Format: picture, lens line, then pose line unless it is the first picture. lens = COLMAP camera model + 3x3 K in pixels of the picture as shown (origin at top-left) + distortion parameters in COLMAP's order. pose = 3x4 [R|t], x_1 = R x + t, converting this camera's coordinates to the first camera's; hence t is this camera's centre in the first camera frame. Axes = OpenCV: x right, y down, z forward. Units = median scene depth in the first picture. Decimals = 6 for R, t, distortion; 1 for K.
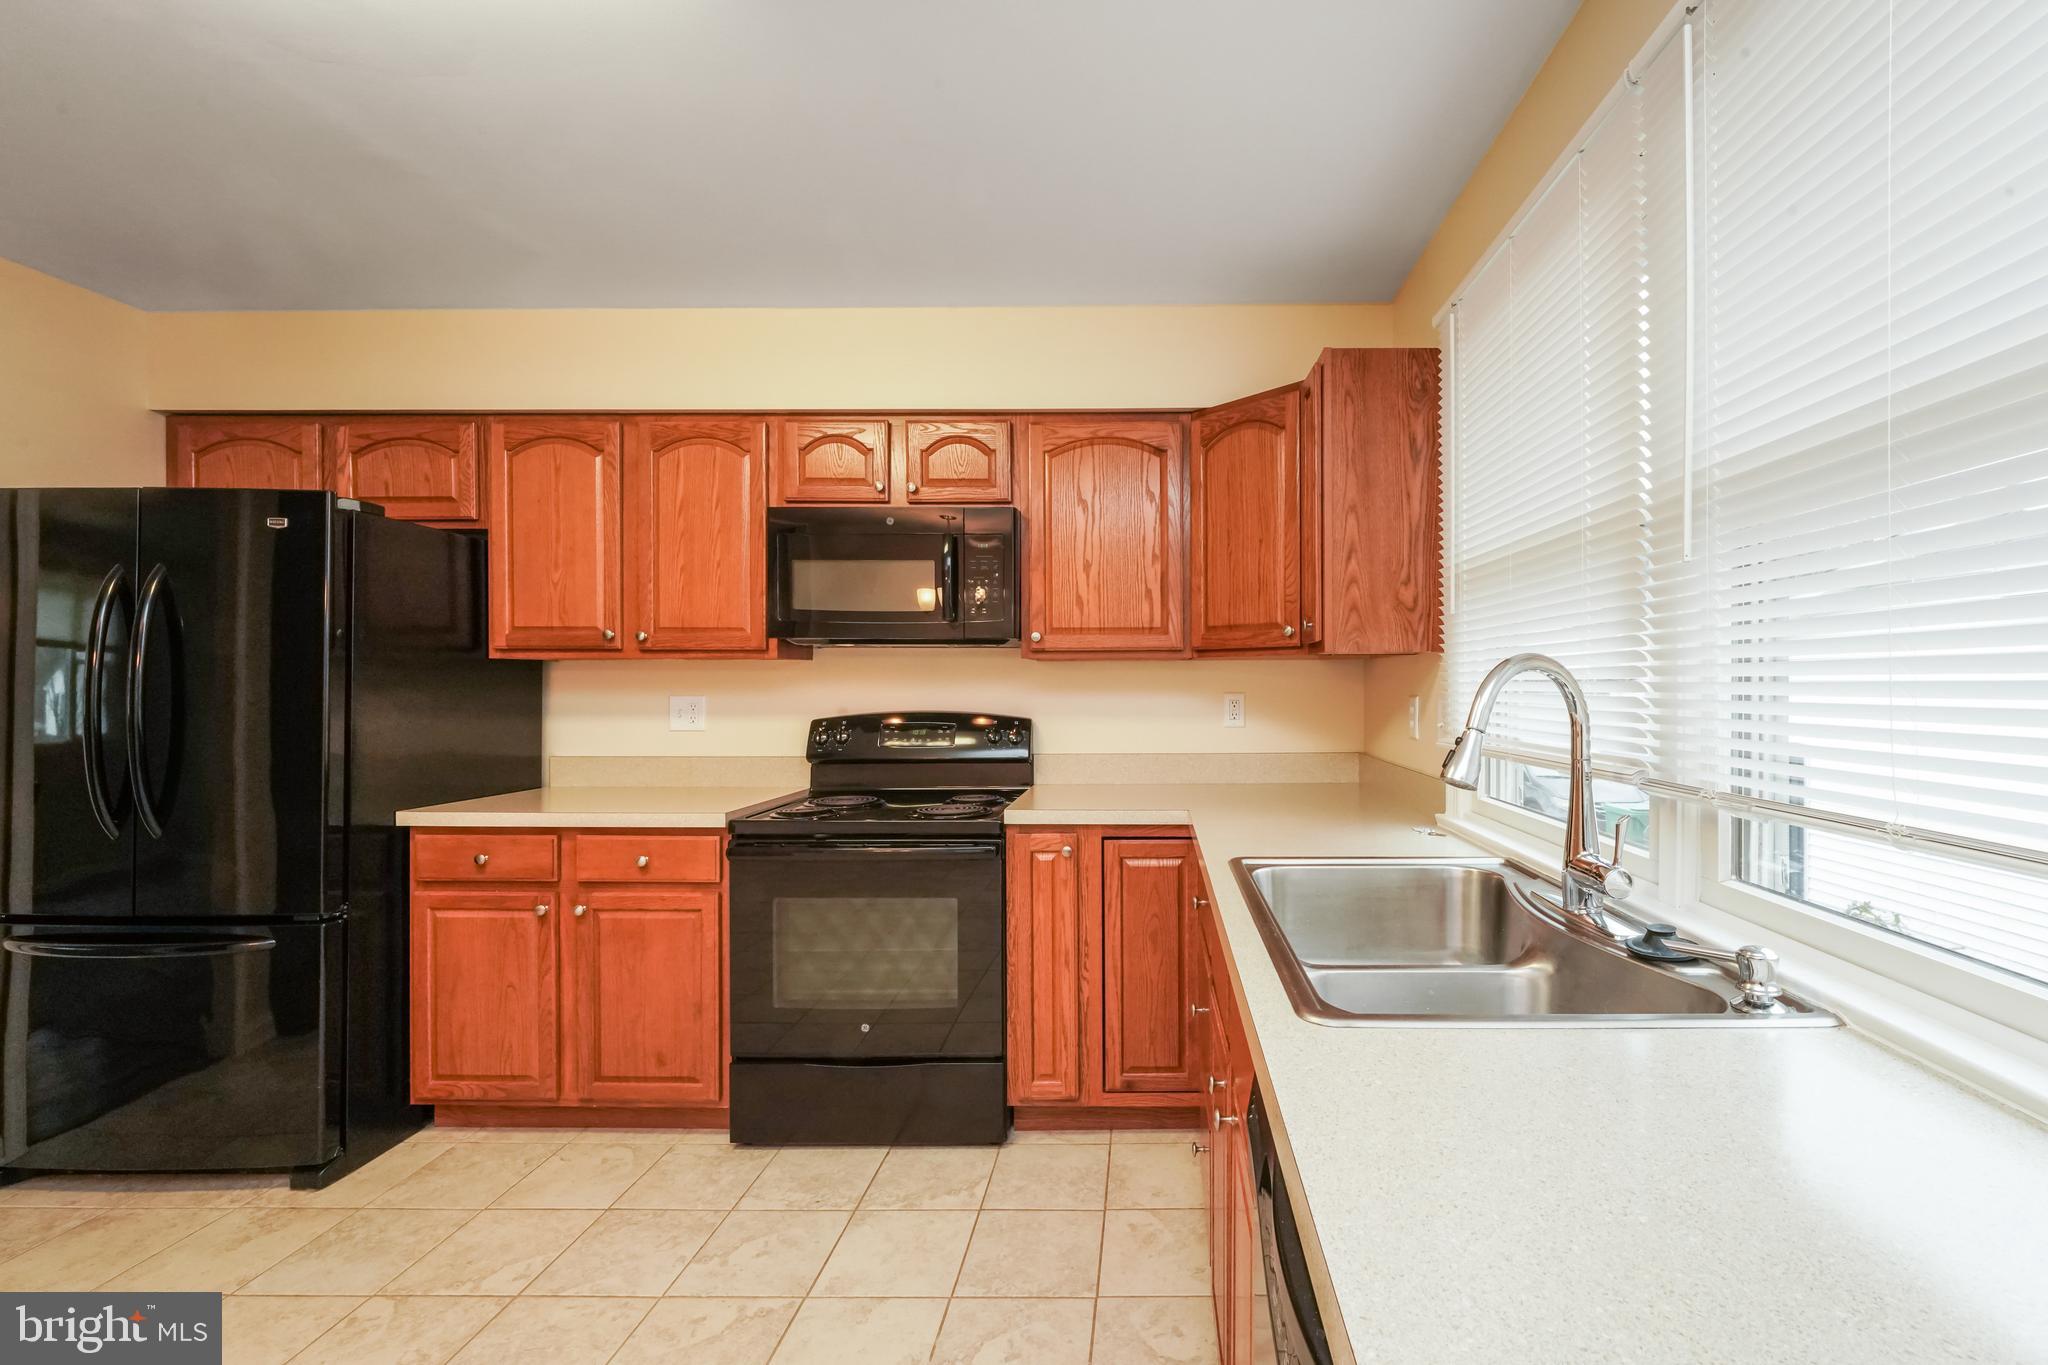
lens RADIAL K [[931.1, 0, 1077.0], [0, 931.1, 686.5], [0, 0, 1]] dist [0.002365, -0.000108]
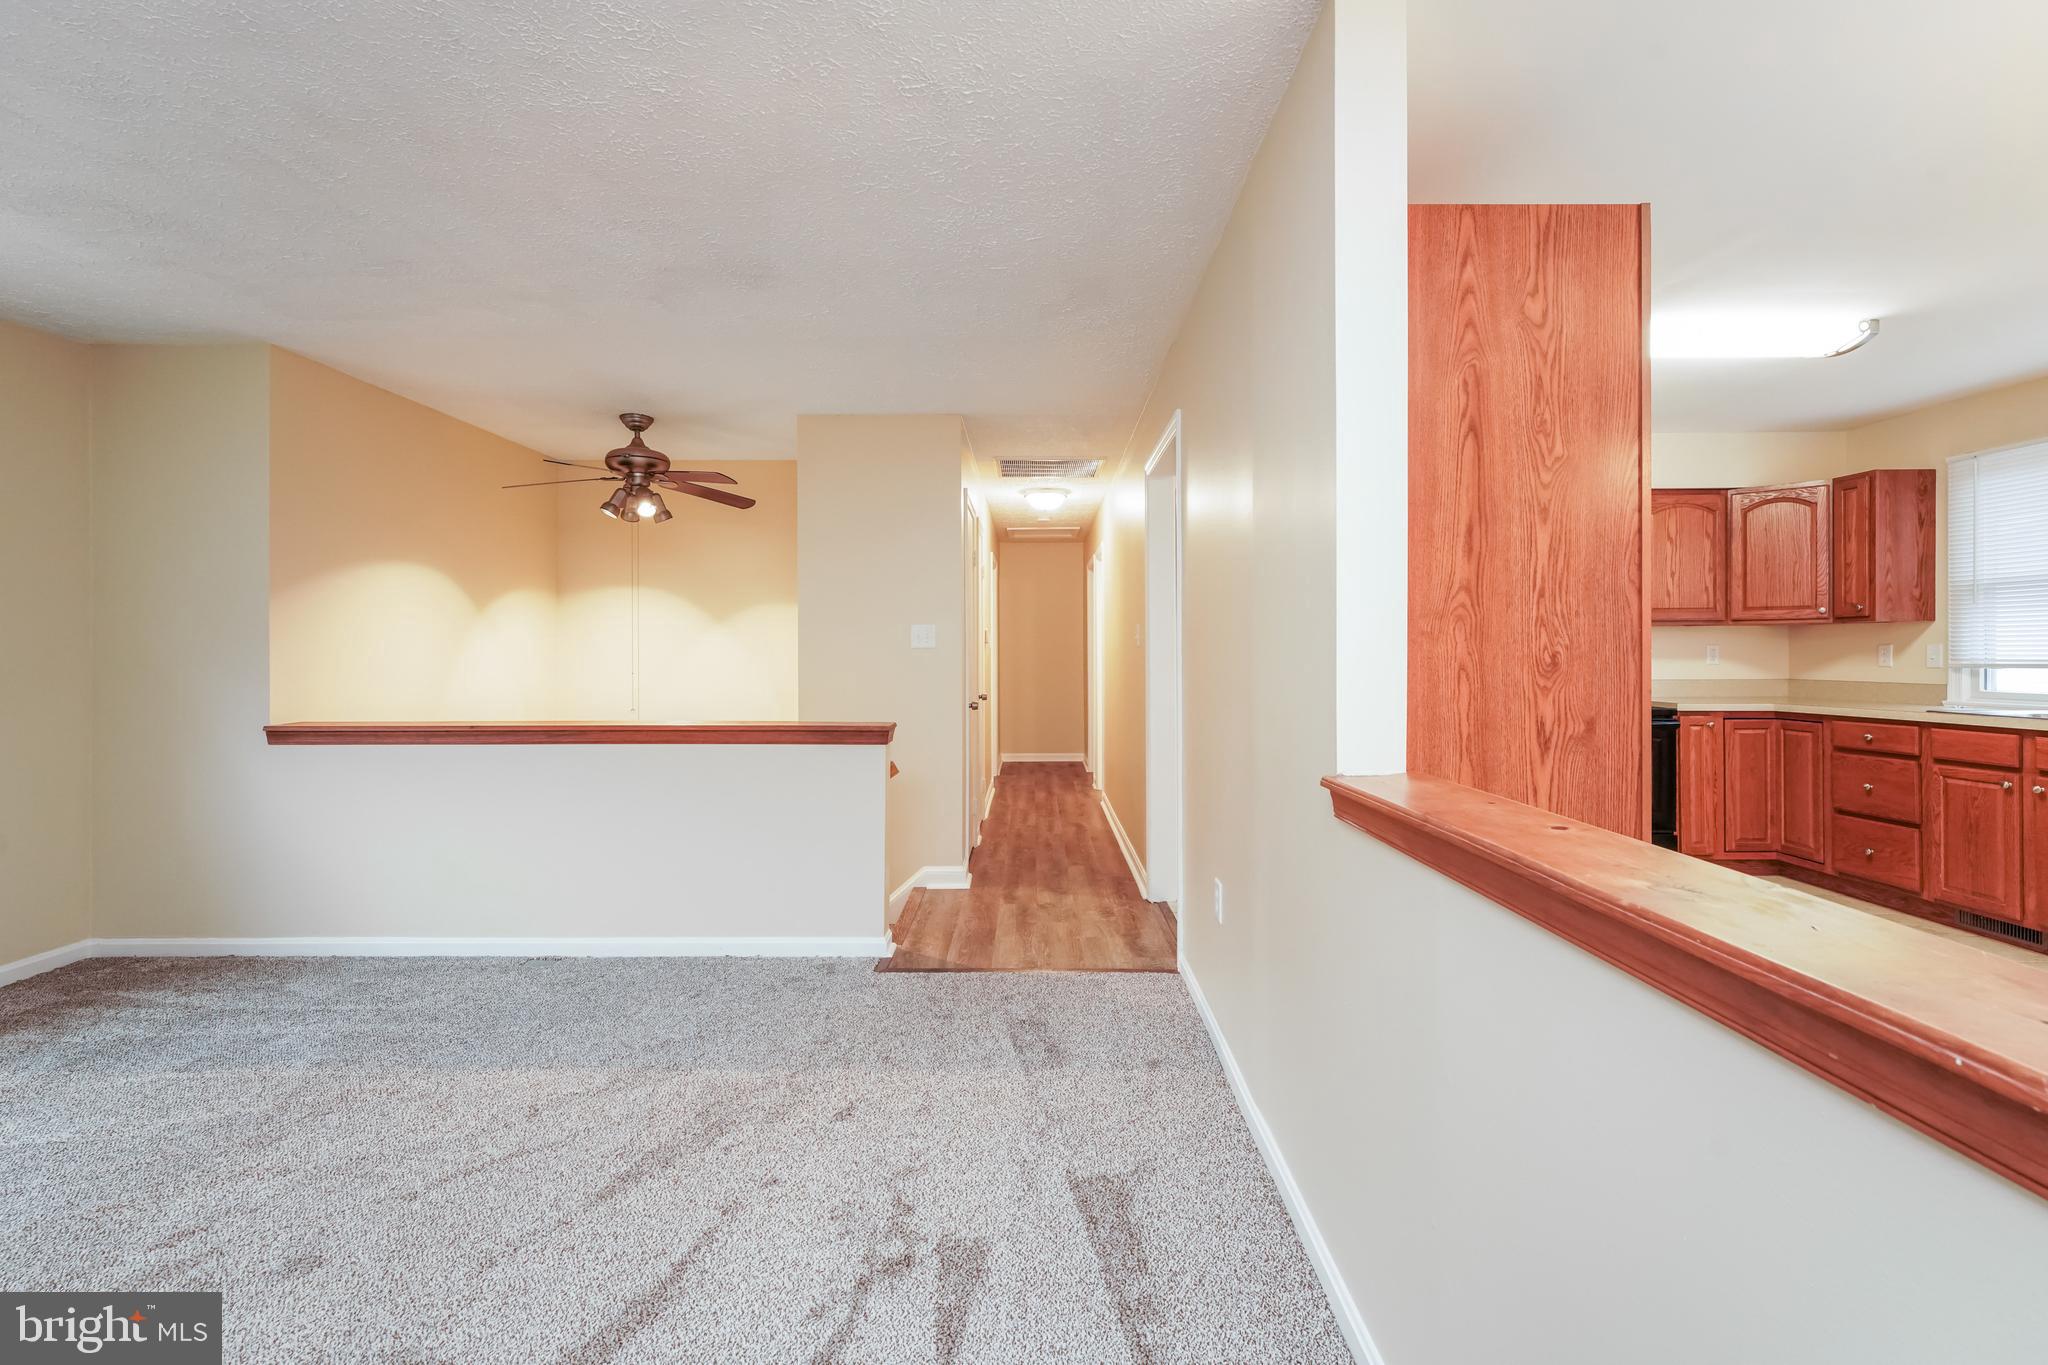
lens RADIAL K [[841.4, 0, 1049.0], [0, 841.4, 652.2], [0, 0, 1]] dist [-0.004153, 0.003534]
pose [[0.999932, -0.001897, 0.011539, -1.245629], [0.001841, 0.999986, 0.004897, 0.014030], [-0.011548, -0.004876, 0.999921, -0.638757]]
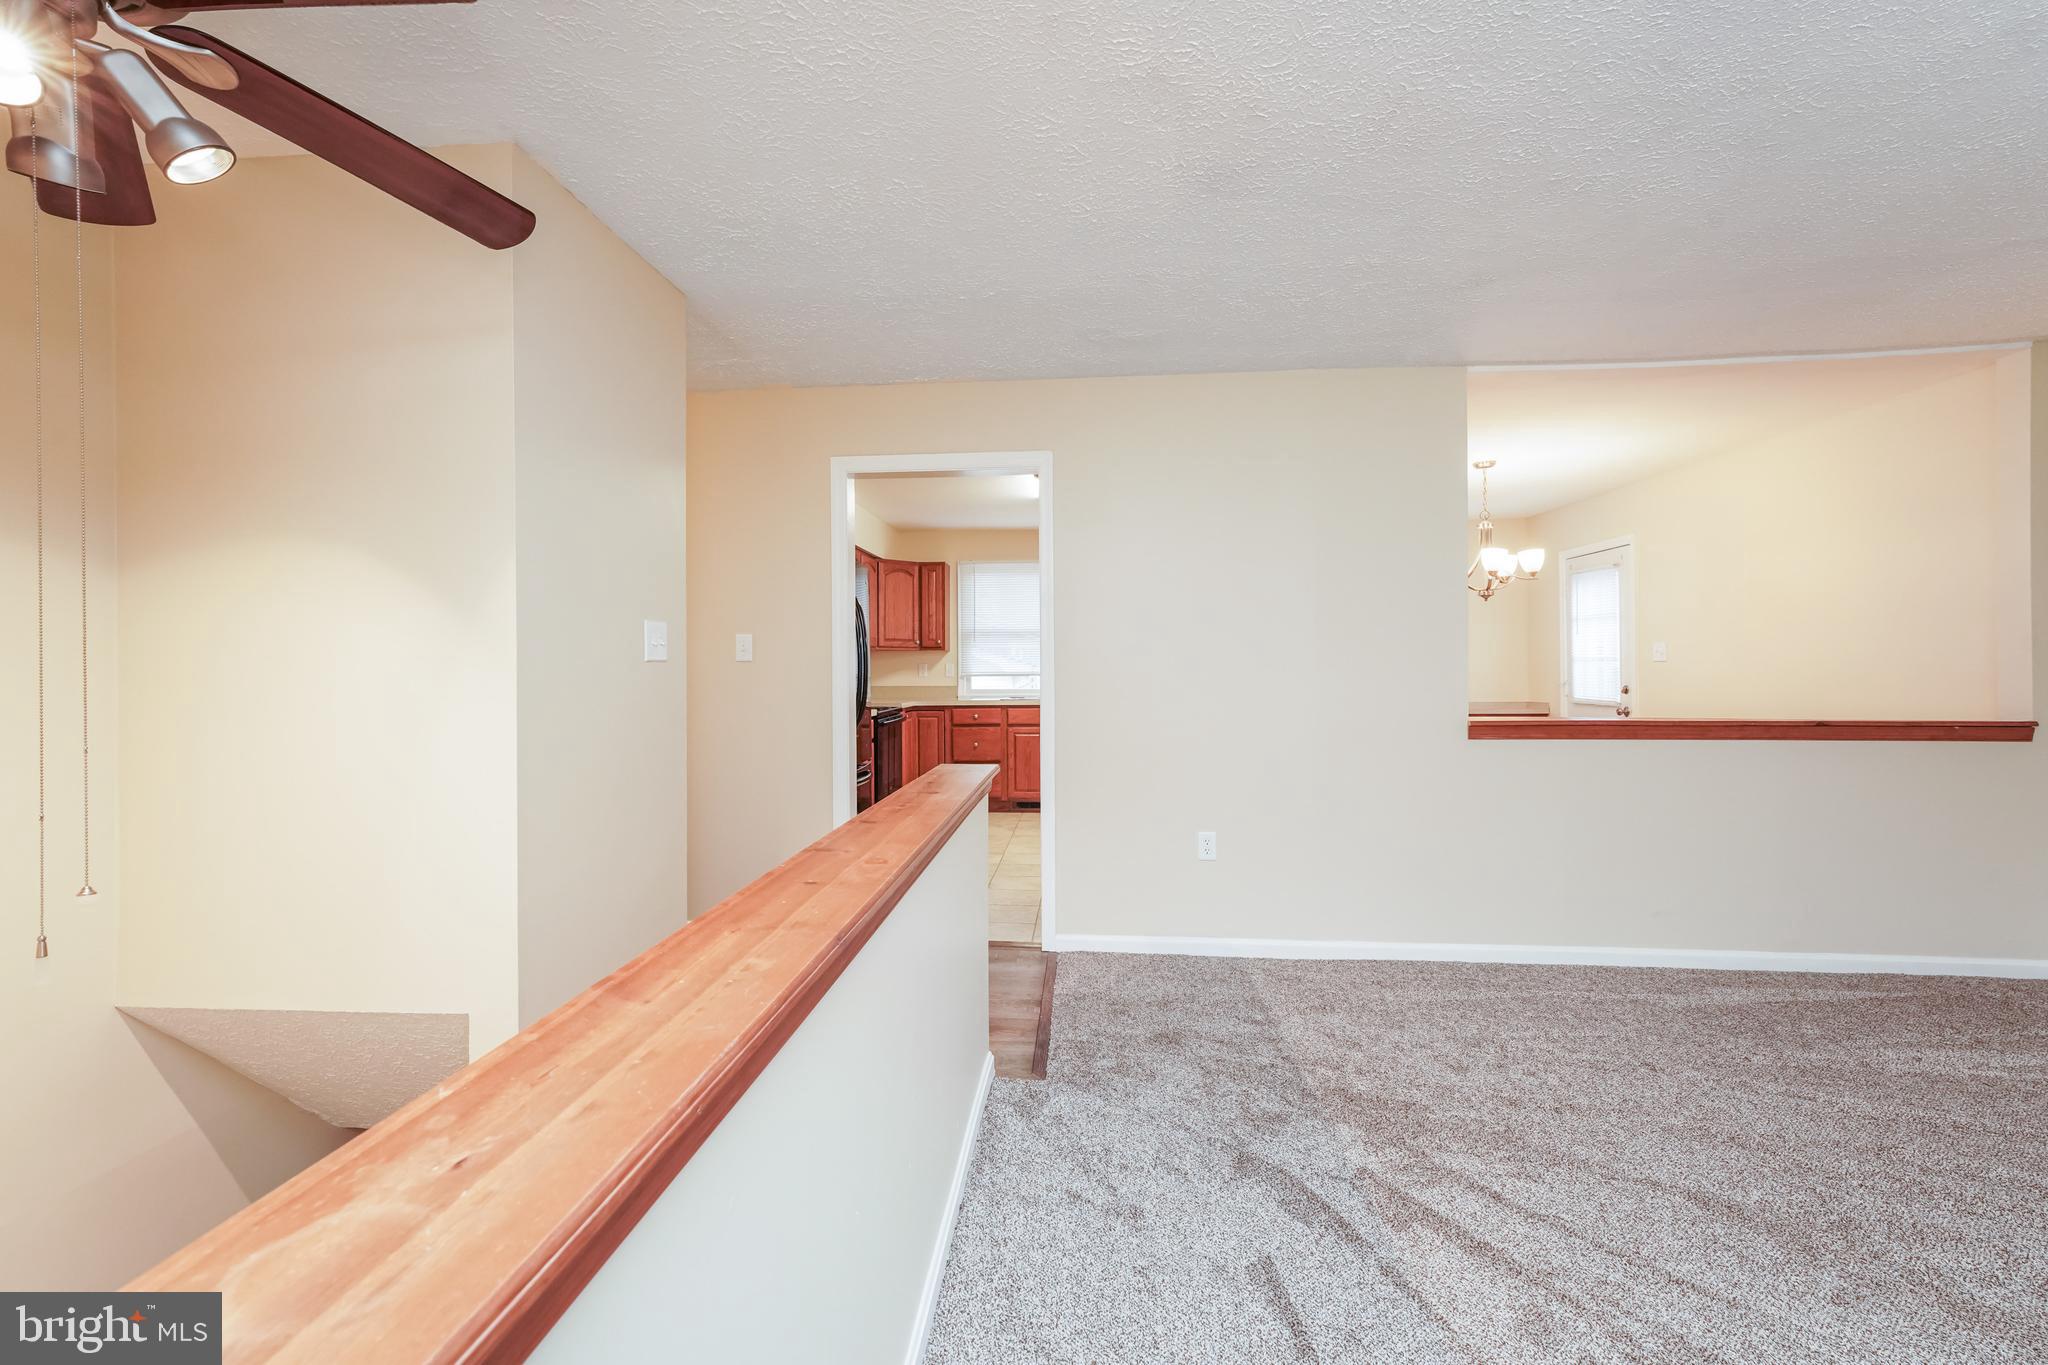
lens RADIAL K [[841.4, 0, 1024.5], [0, 841.4, 677.5], [0, 0, 1]] dist [-0.004153, 0.003534]
pose [[0.061270, -0.011866, 0.998051, -2.305423], [-0.000369, 0.999929, 0.011911, 0.021103], [-0.998121, -0.001098, 0.061261, 0.436017]]
